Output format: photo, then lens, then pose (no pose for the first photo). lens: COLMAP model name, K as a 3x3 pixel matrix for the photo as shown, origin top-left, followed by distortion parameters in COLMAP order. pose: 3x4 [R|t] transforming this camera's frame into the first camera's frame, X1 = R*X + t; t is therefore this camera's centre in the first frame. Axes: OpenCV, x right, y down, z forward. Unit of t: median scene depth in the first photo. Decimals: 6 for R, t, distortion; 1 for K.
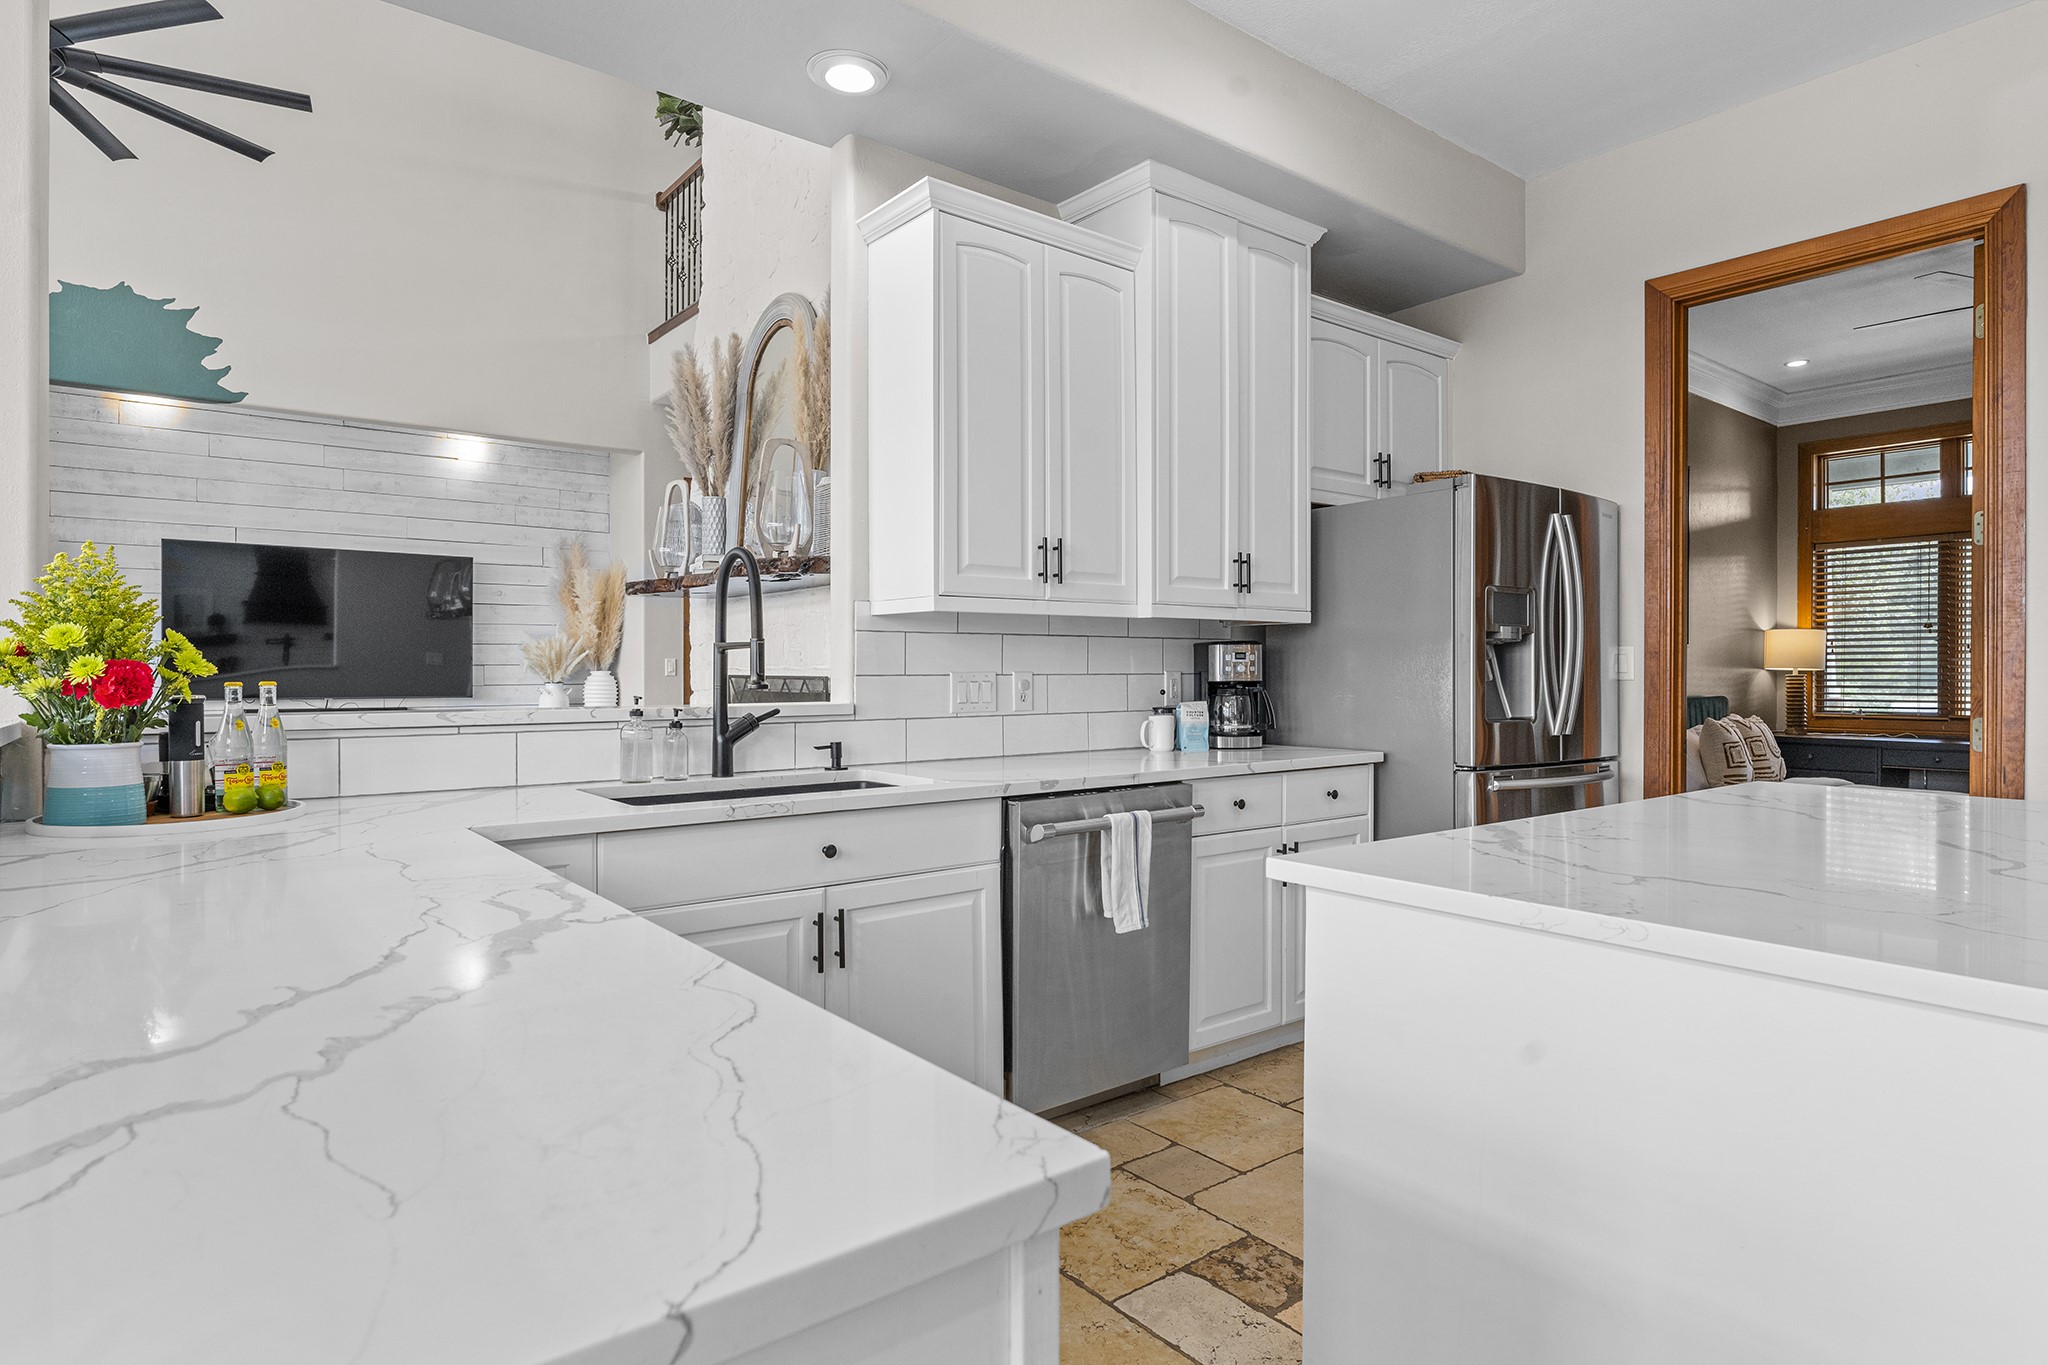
lens RADIAL K [[1109.1, 0, 1024.0], [0, 1109.1, 682.5], [0, 0, 1]] dist [-0.000464, -0.000540]
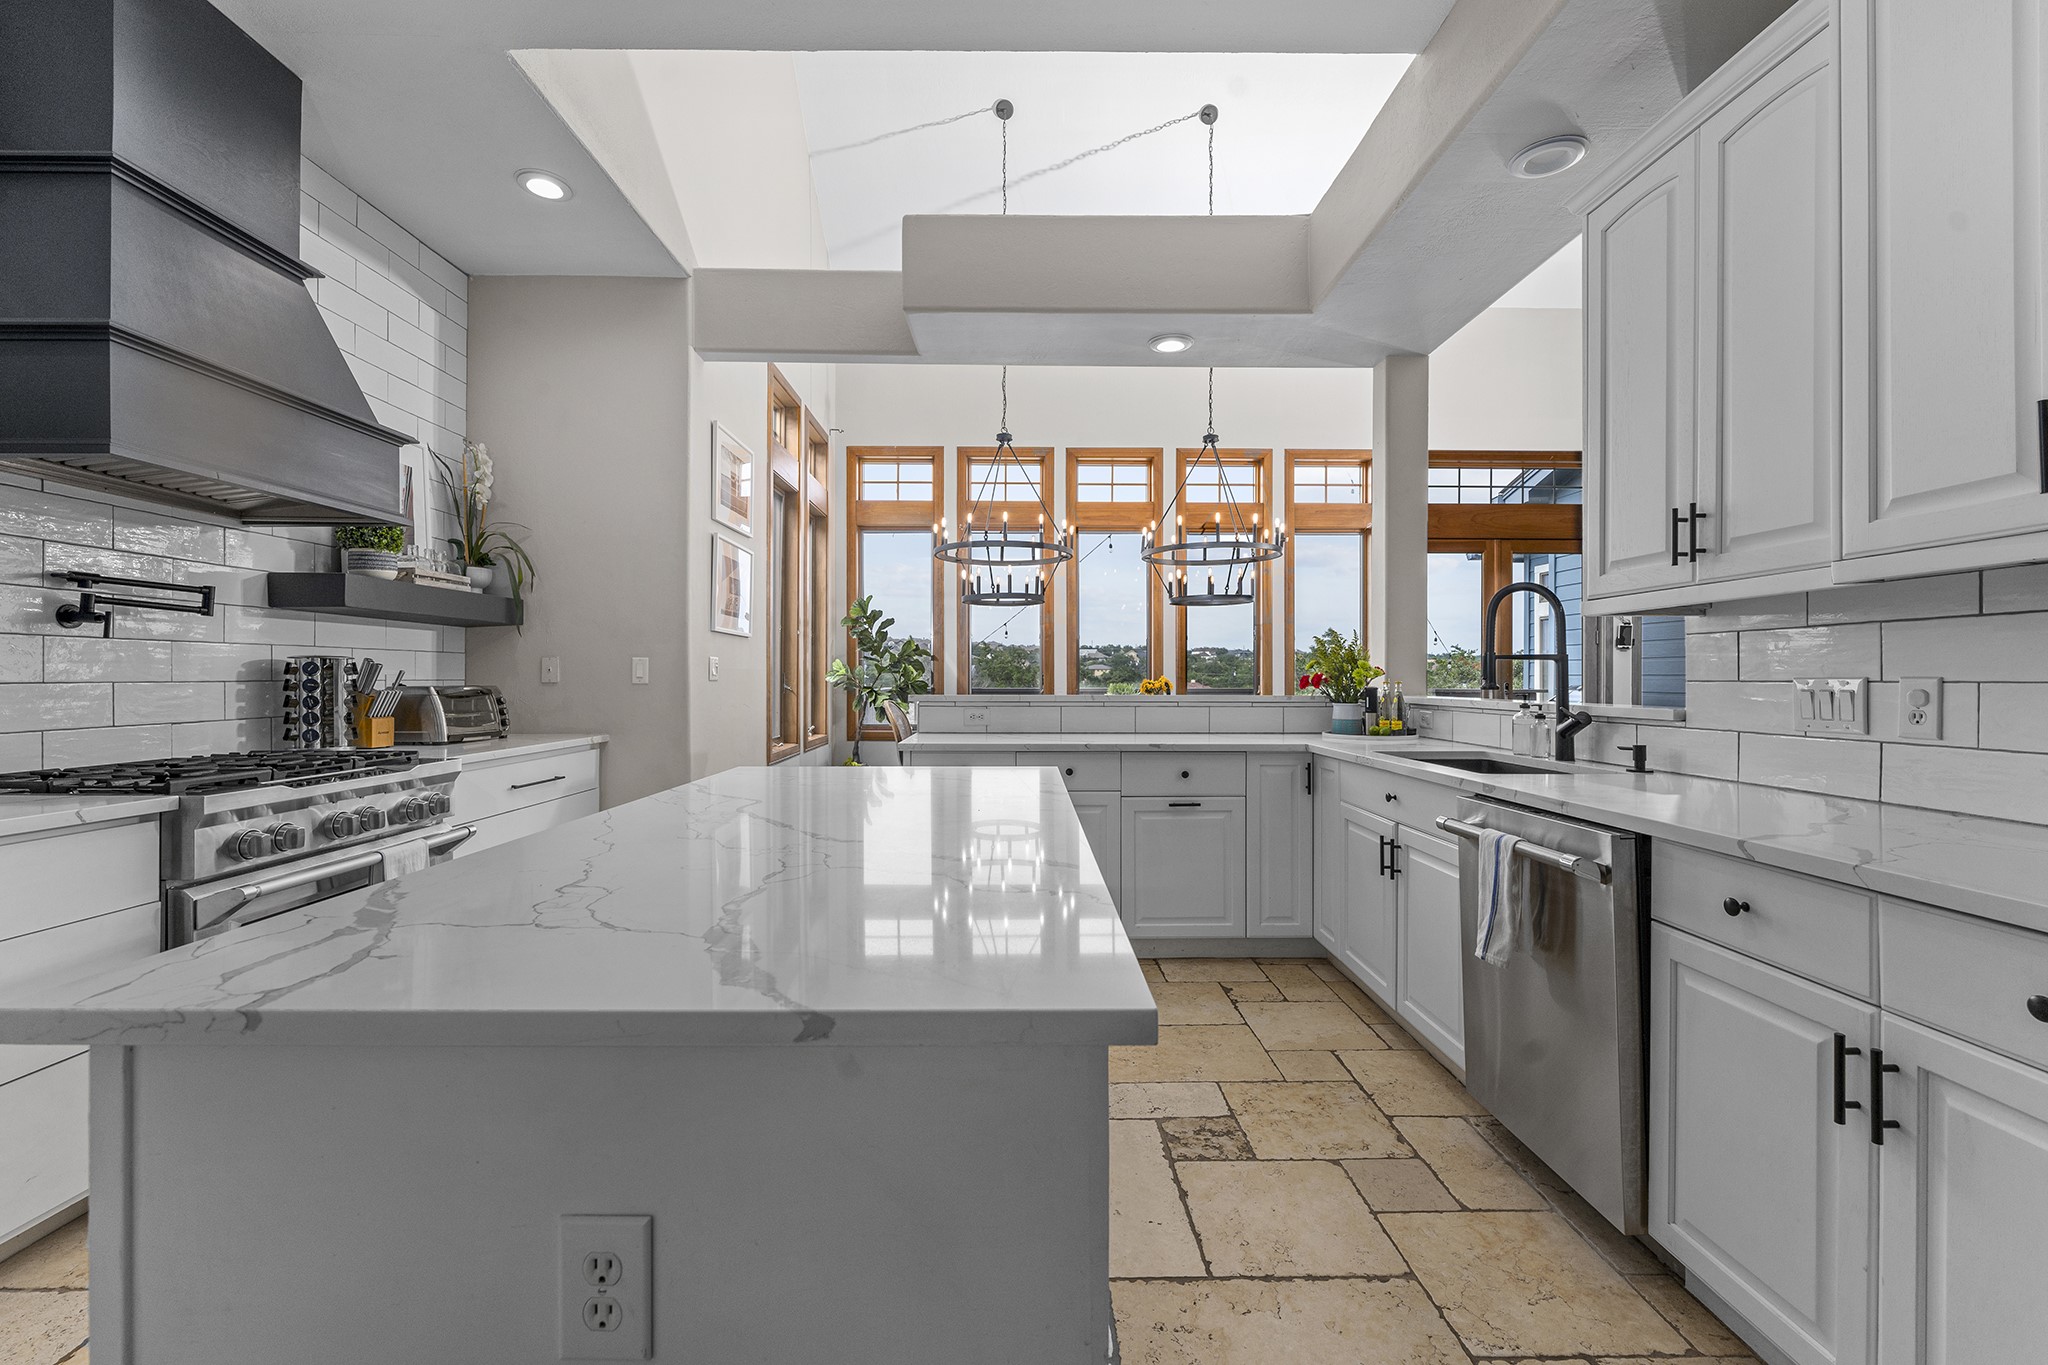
lens RADIAL K [[868.5, 0, 1024.0], [0, 868.5, 682.5], [0, 0, 1]] dist [0.000033, 0.000023]
pose [[-0.613503, 0.000078, -0.789692, 0.828389], [-0.013854, 0.999845, 0.010862, -0.005379], [0.789571, 0.017604, -0.613407, 1.049685]]
